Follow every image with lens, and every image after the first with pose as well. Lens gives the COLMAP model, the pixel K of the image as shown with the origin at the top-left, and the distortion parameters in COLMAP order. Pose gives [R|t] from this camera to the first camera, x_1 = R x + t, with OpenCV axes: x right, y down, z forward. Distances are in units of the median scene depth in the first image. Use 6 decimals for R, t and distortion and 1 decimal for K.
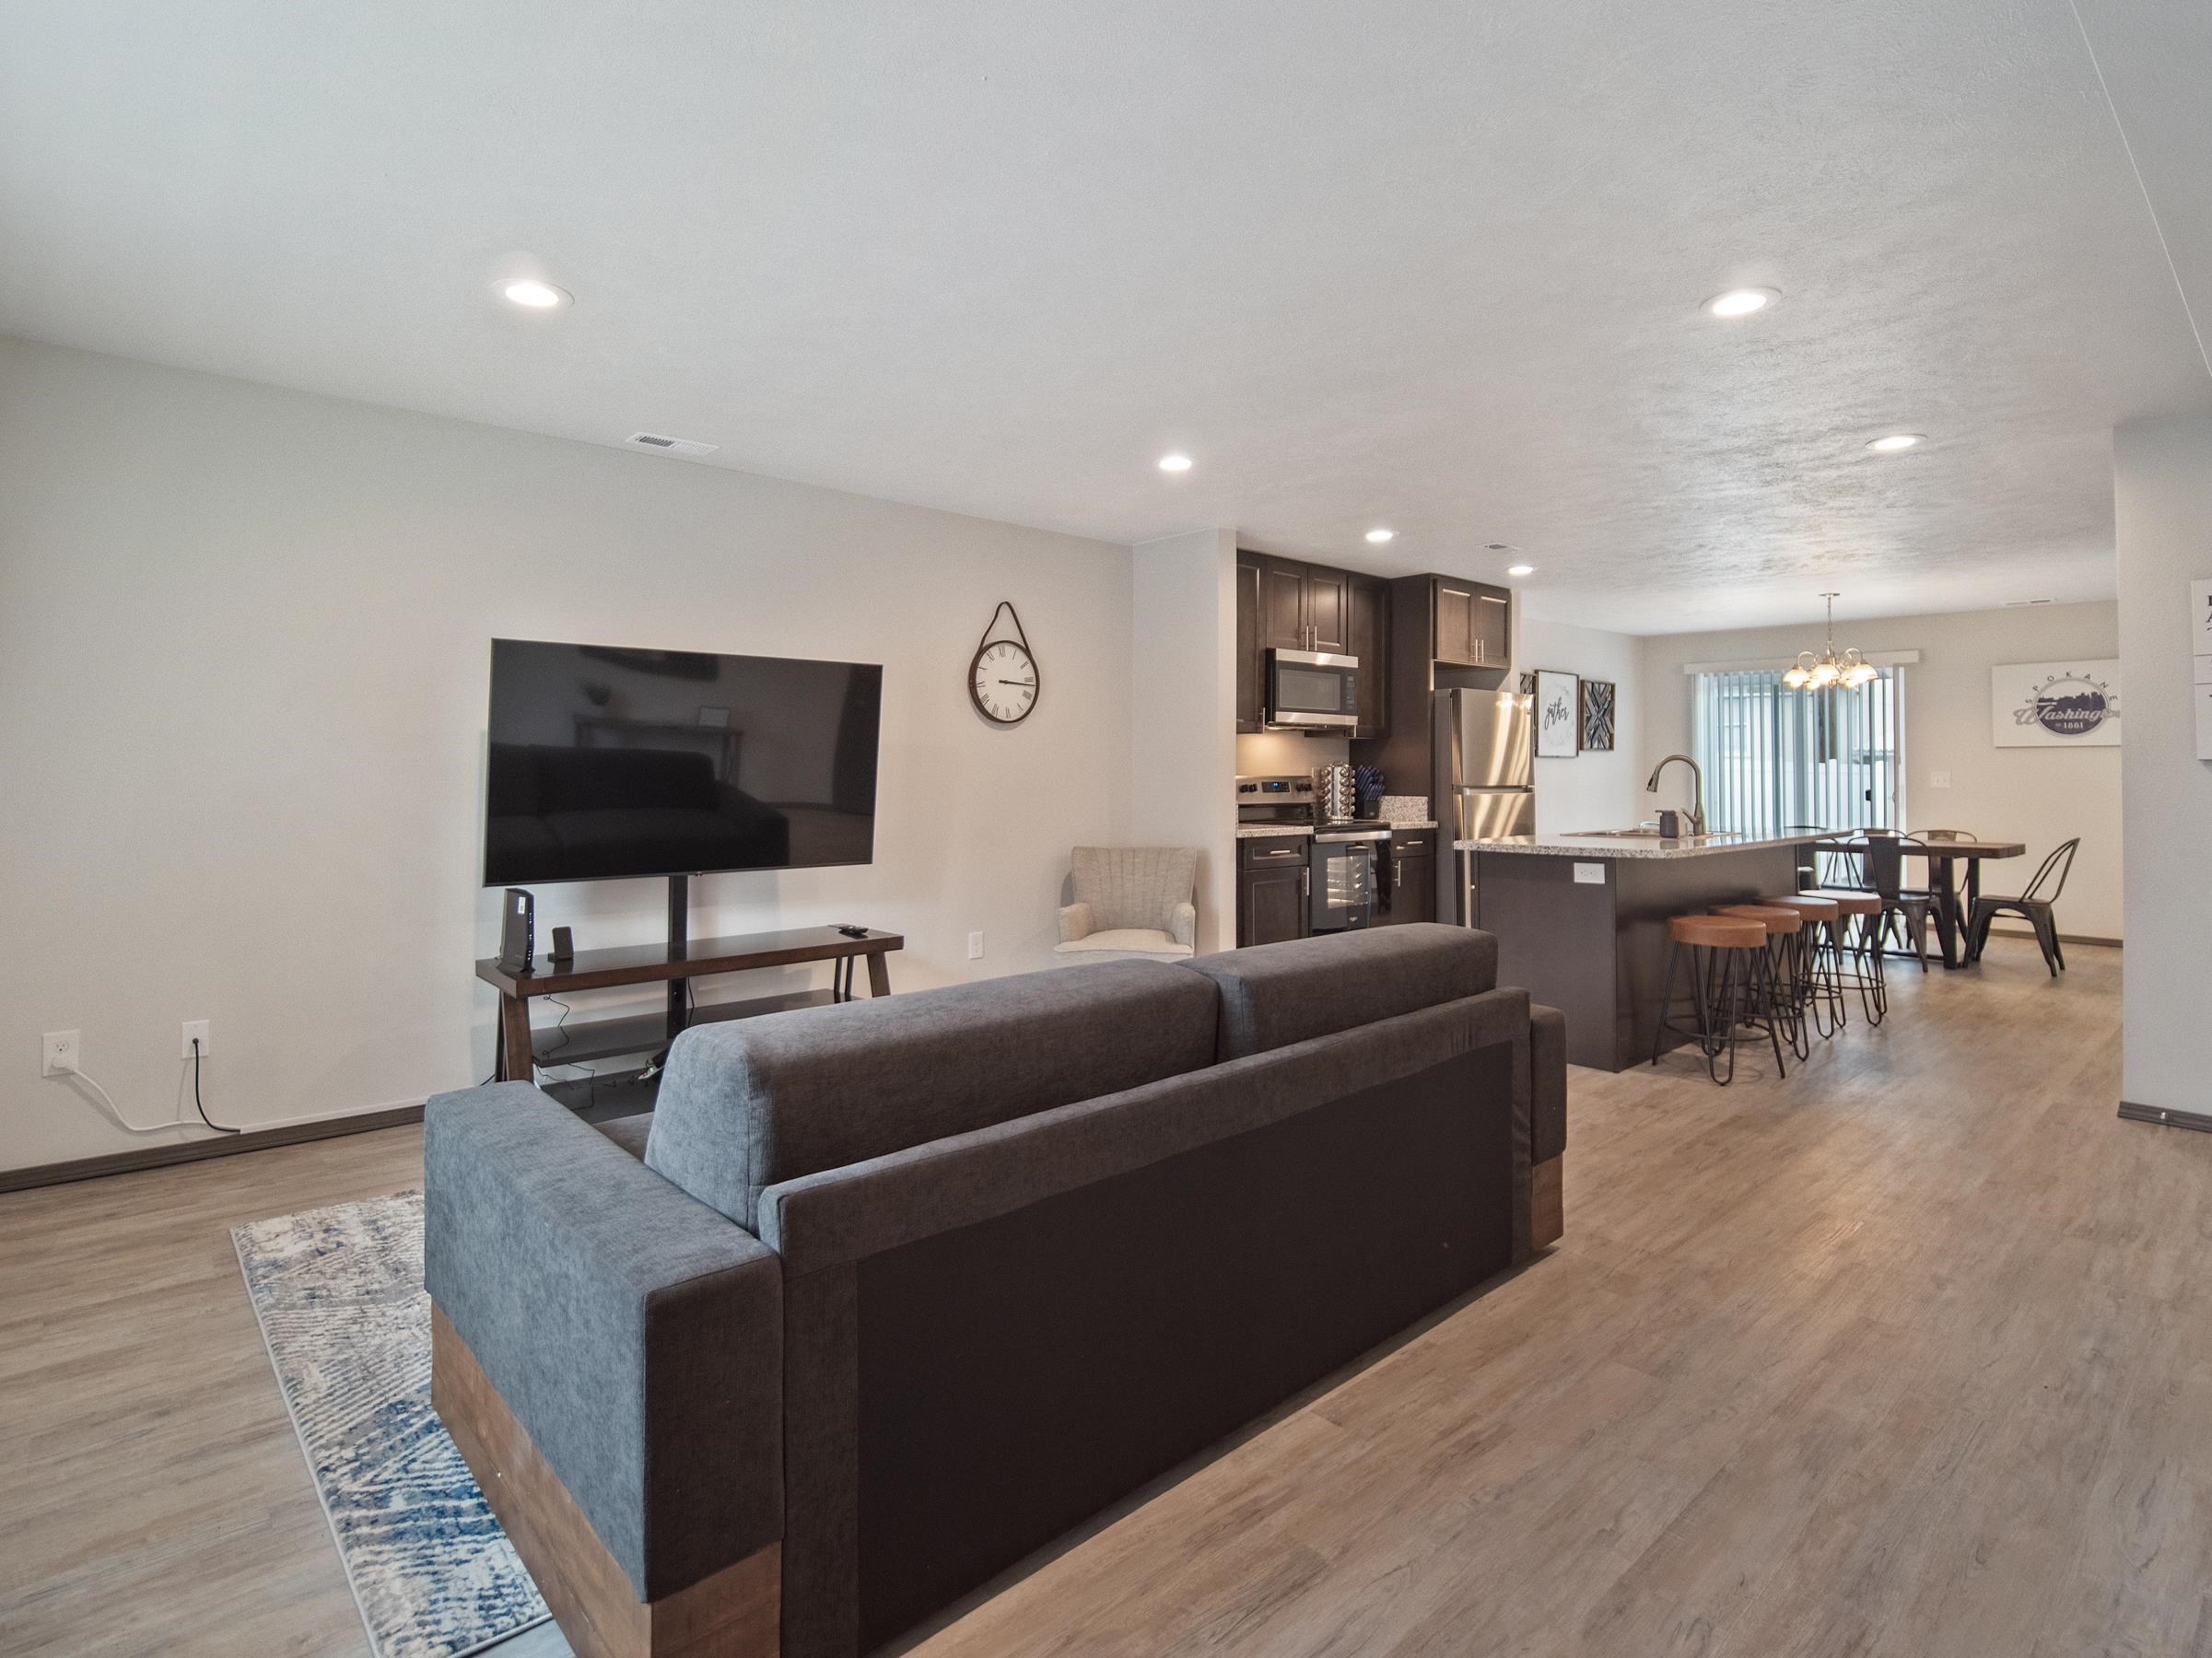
lens RADIAL K [[1132.2, 0, 1107.7], [0, 1132.2, 746.2], [0, 0, 1]] dist [0.000830, -0.000419]
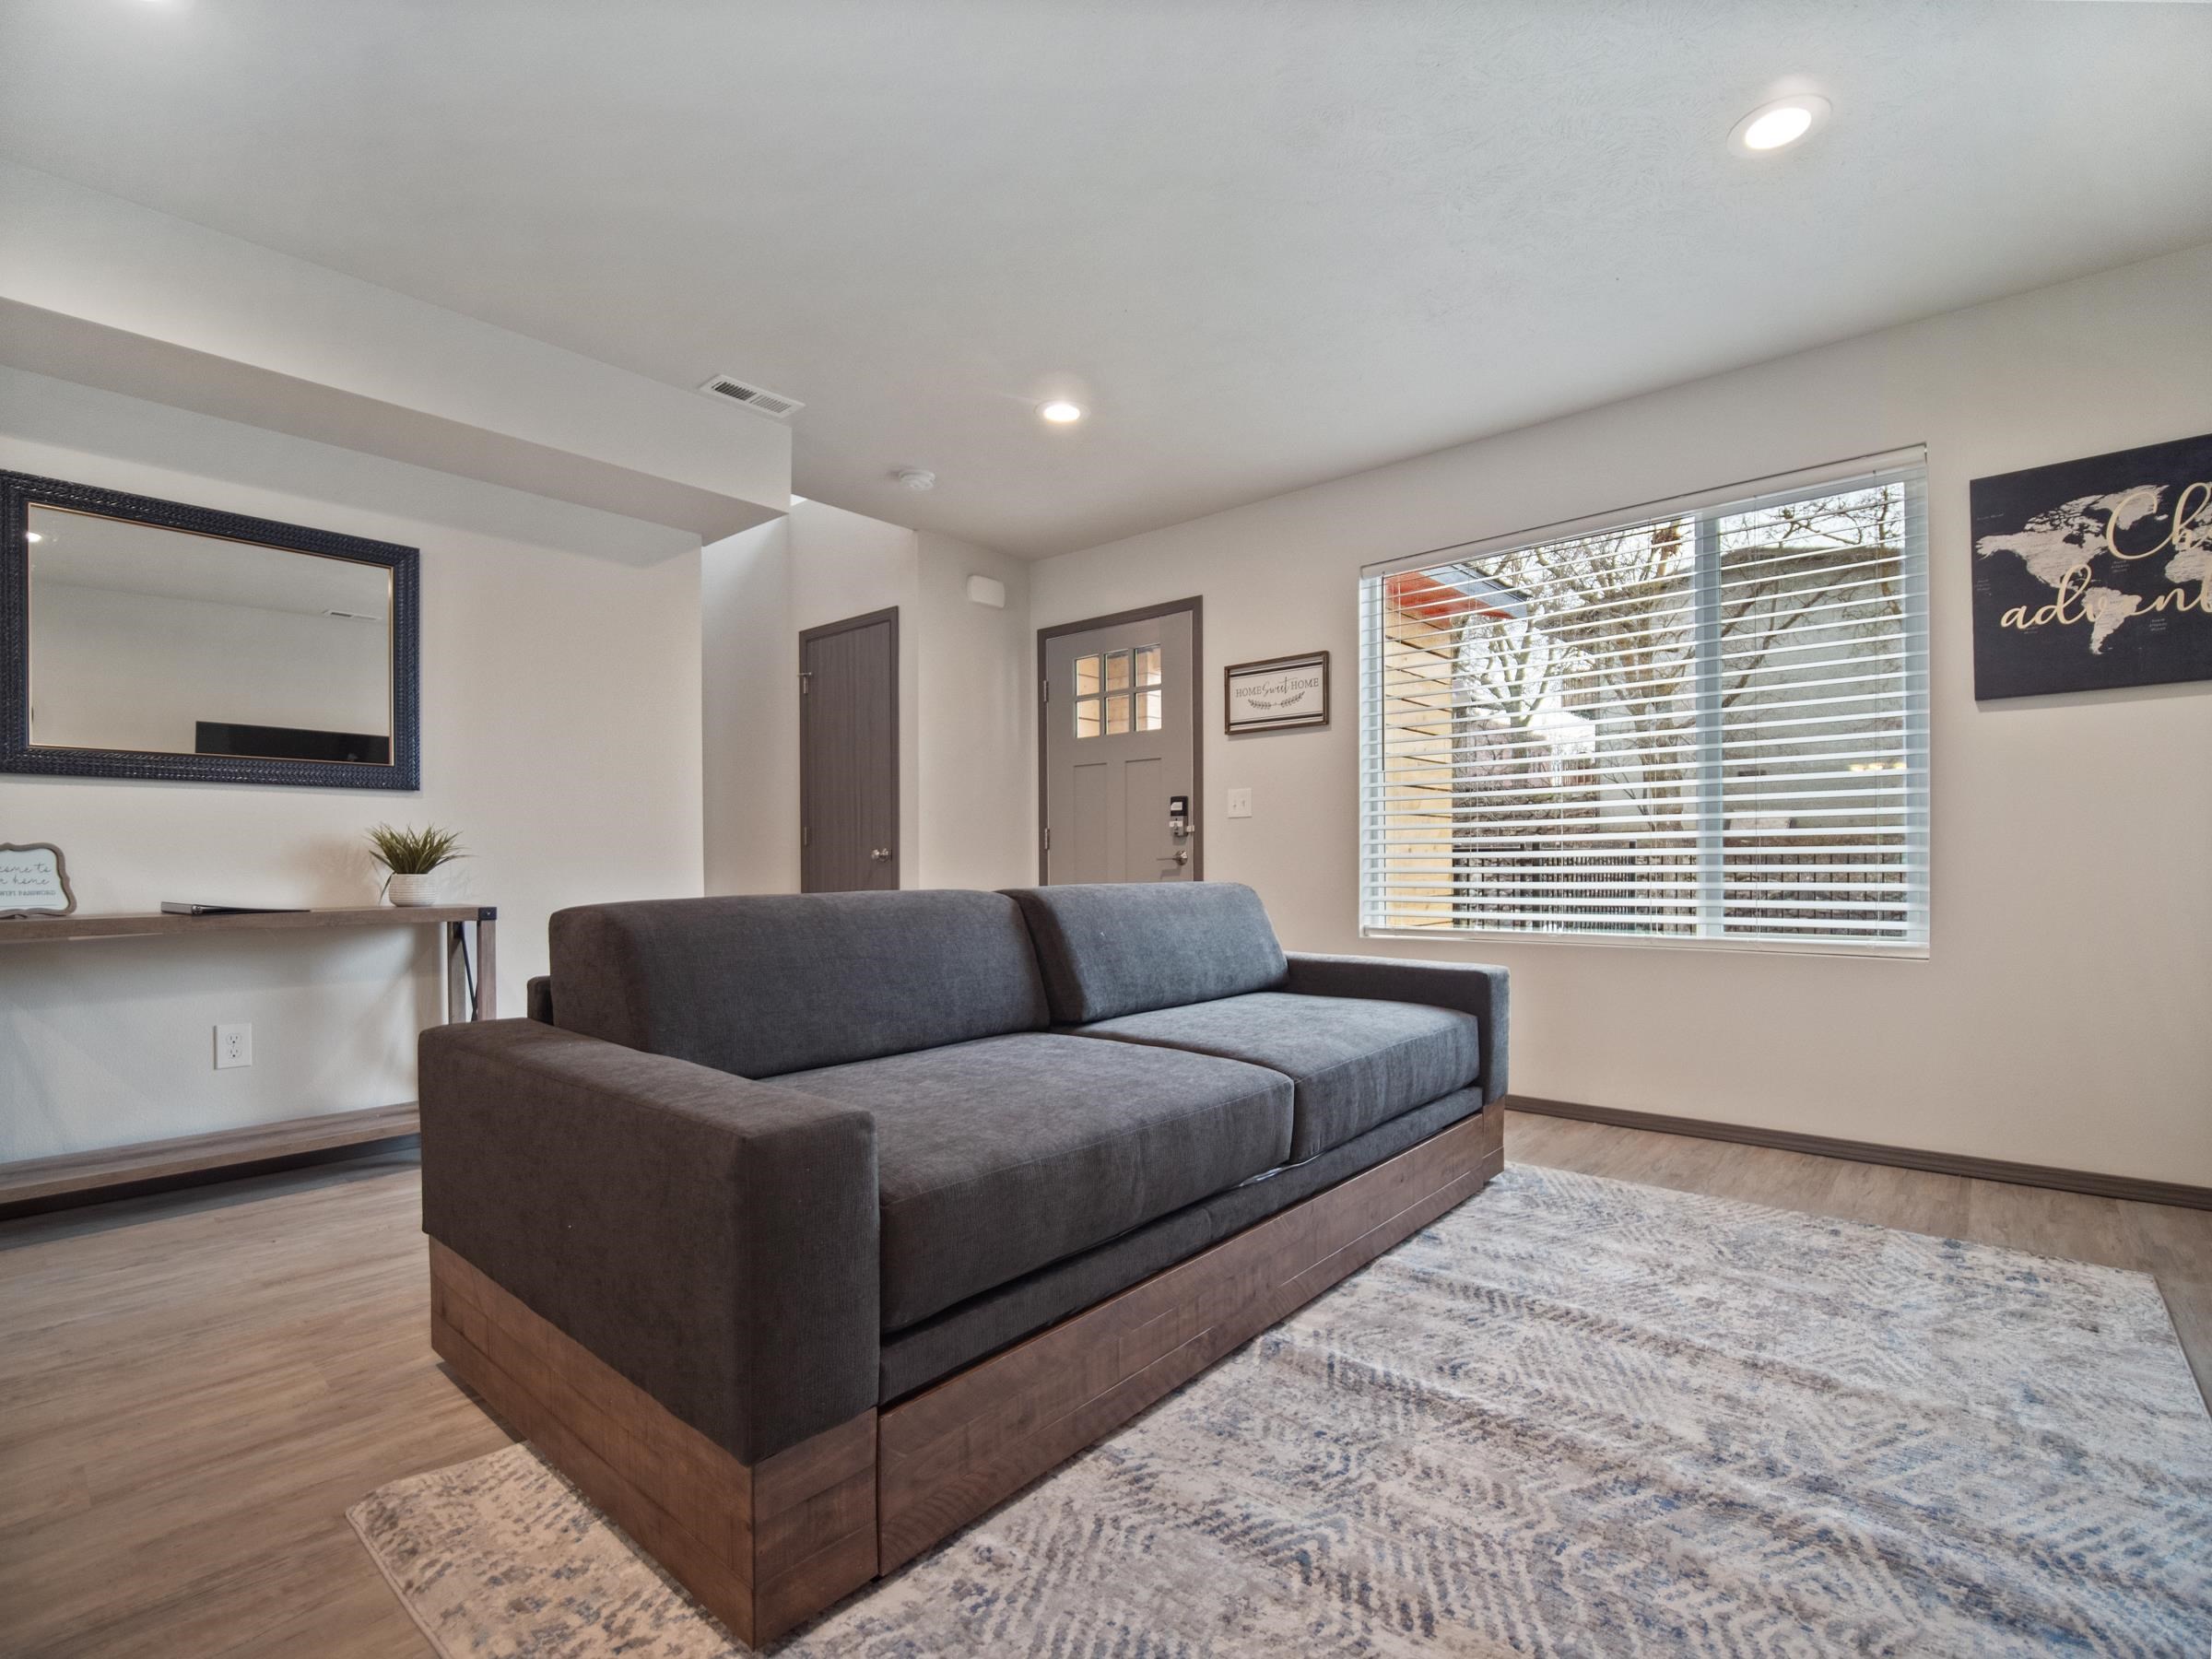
lens RADIAL K [[1086.5, 0, 1109.3], [0, 1086.5, 861.4], [0, 0, 1]] dist [-0.002681, -0.000815]
pose [[-0.994871, 0.001877, -0.101130, 0.027548], [0.003293, 0.999899, -0.013839, 0.072974], [0.101094, -0.014102, -0.994777, 0.920101]]
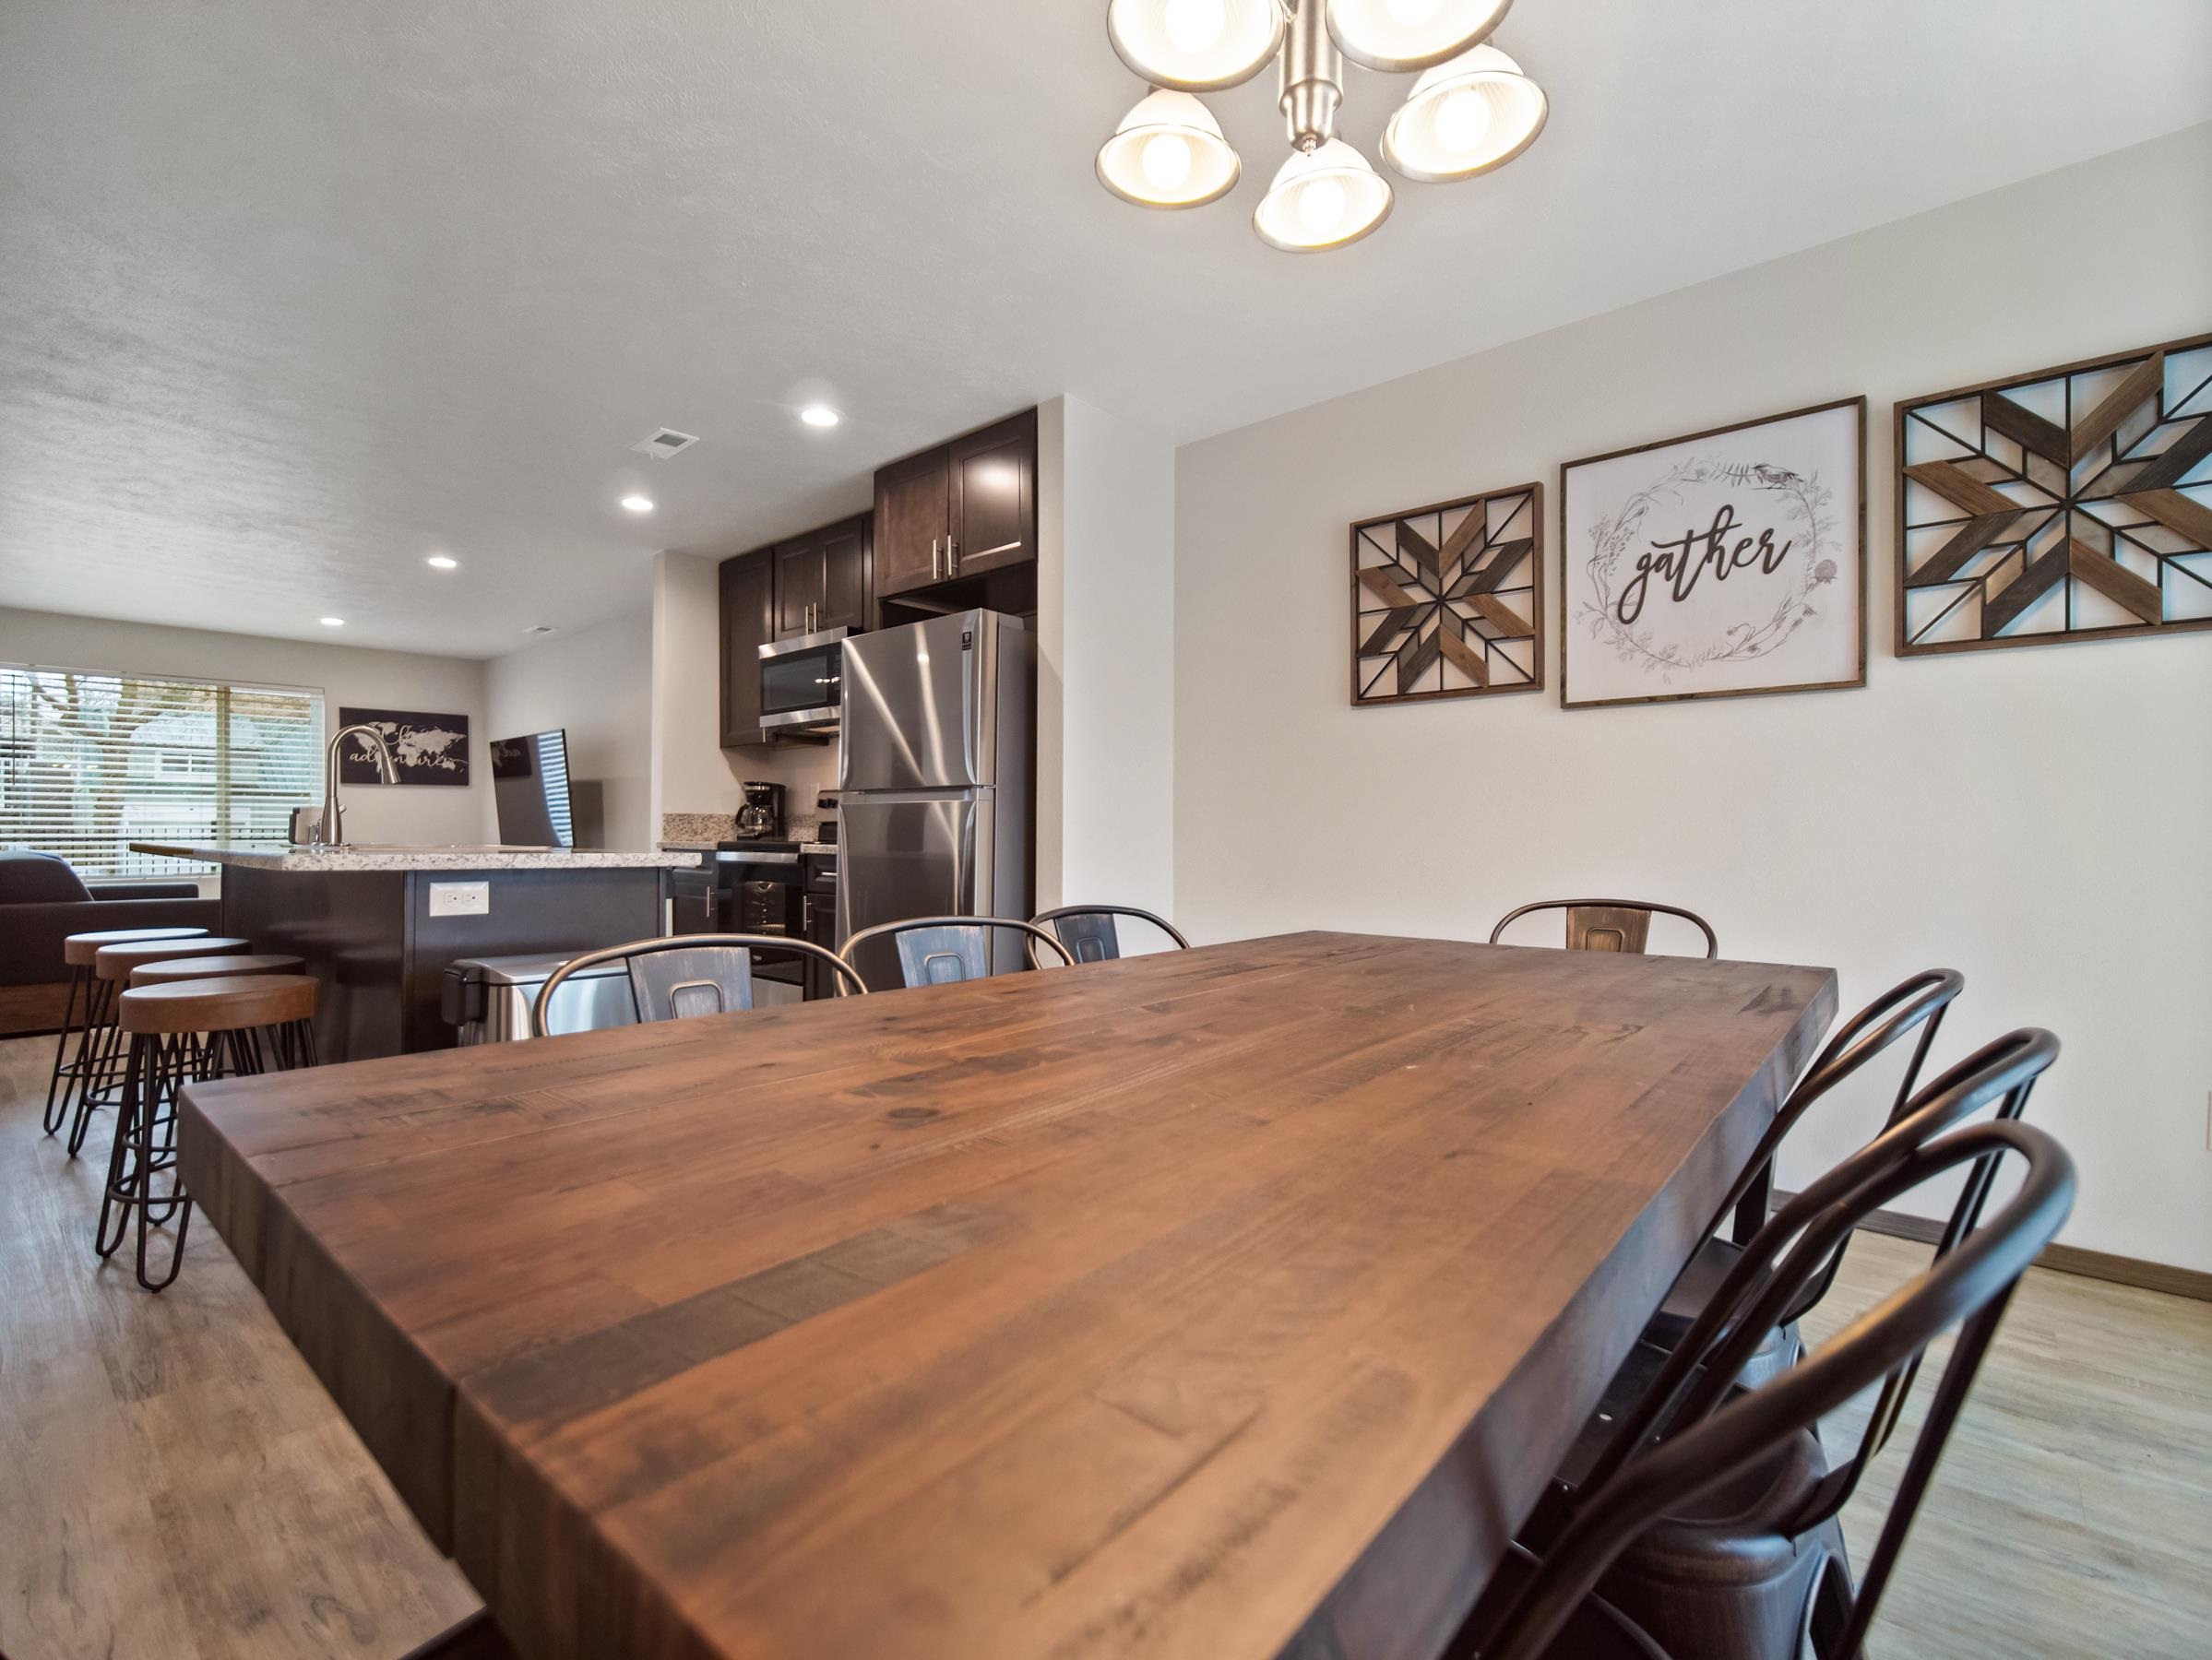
lens RADIAL K [[1025.0, 0, 1106.0], [0, 1025.0, 830.0], [0, 0, 1]] dist [0.003205, 0.001485]
pose [[0.111729, -0.009317, -0.993695, 1.136039], [0.011831, 0.999898, -0.008045, 0.079677], [0.993668, -0.010857, 0.111828, 1.357709]]
